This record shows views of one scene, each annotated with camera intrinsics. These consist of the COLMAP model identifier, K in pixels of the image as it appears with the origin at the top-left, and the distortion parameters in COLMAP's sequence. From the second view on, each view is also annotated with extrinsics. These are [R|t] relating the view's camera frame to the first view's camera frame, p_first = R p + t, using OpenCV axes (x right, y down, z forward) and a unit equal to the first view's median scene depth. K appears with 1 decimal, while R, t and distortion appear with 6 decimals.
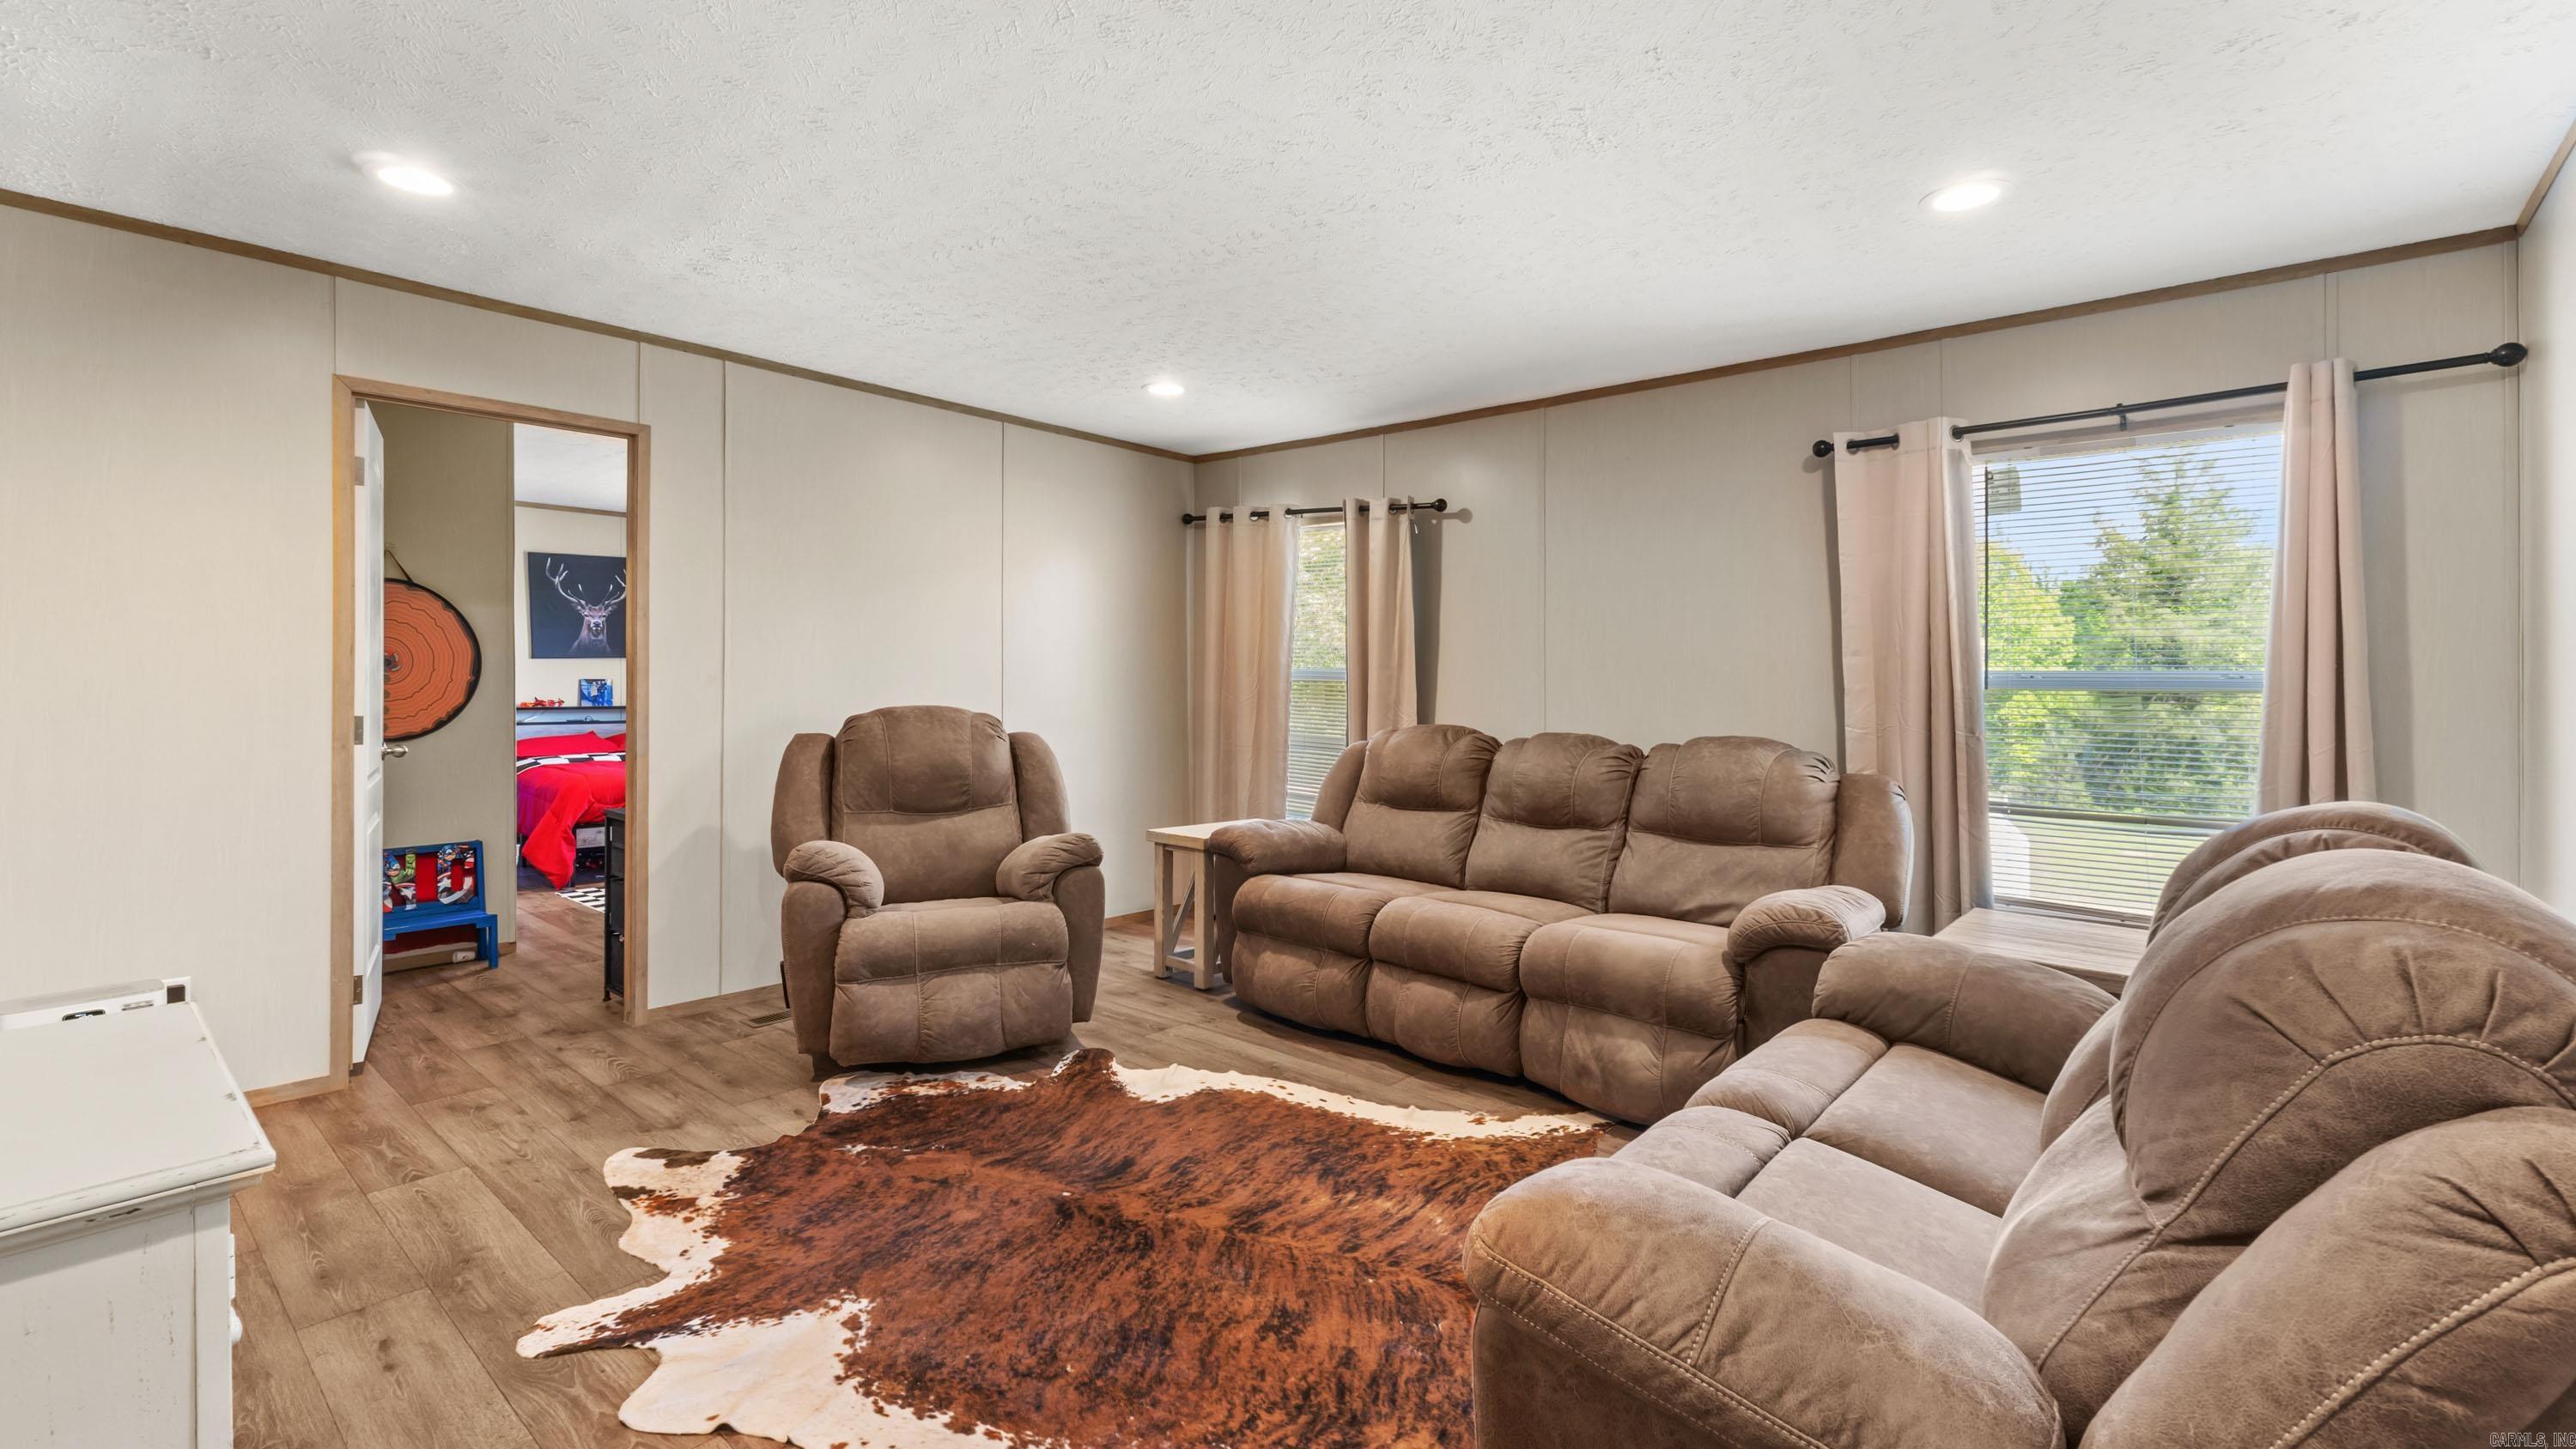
lens RADIAL K [[1090.7, 0, 1292.6], [0, 1090.7, 691.1], [0, 0, 1]] dist [0.001692, 0.000120]
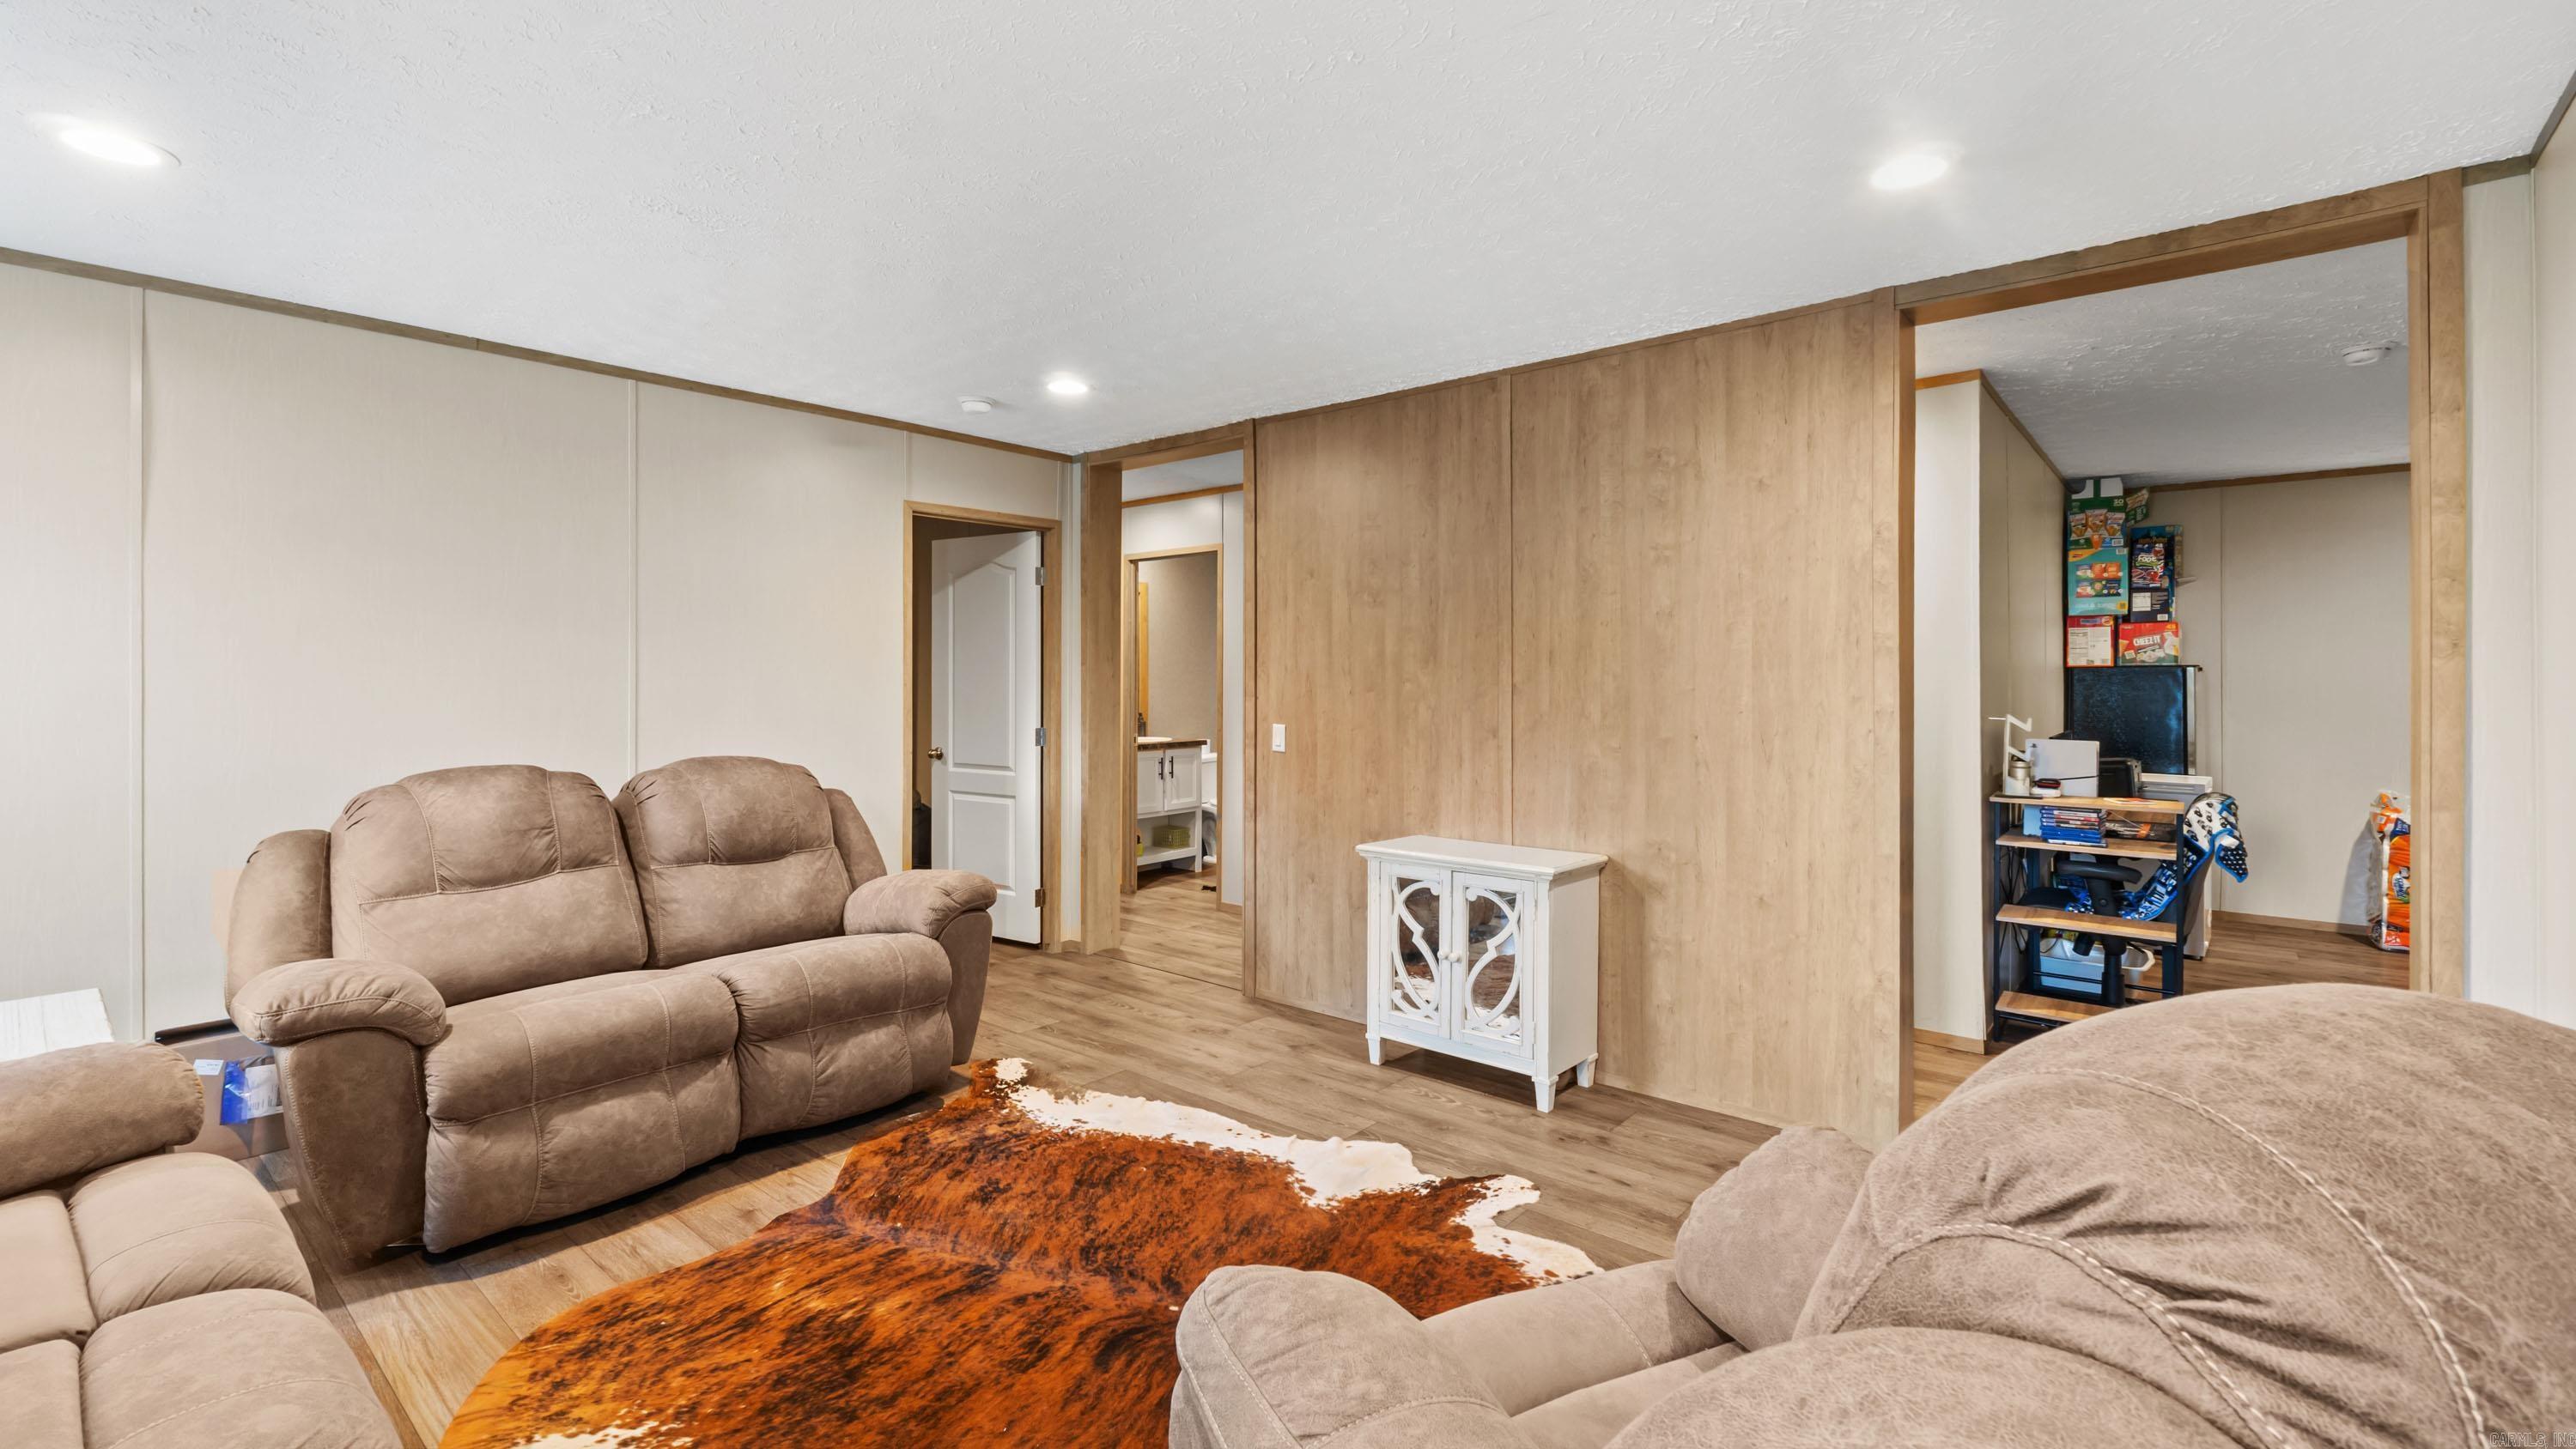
lens RADIAL K [[1090.7, 0, 1292.6], [0, 1090.7, 691.1], [0, 0, 1]] dist [0.001692, 0.000120]
pose [[-0.999789, -0.012794, -0.016083, -0.300750], [-0.013096, 0.999737, 0.018825, -0.058915], [0.015838, 0.019032, -0.999693, 1.995768]]
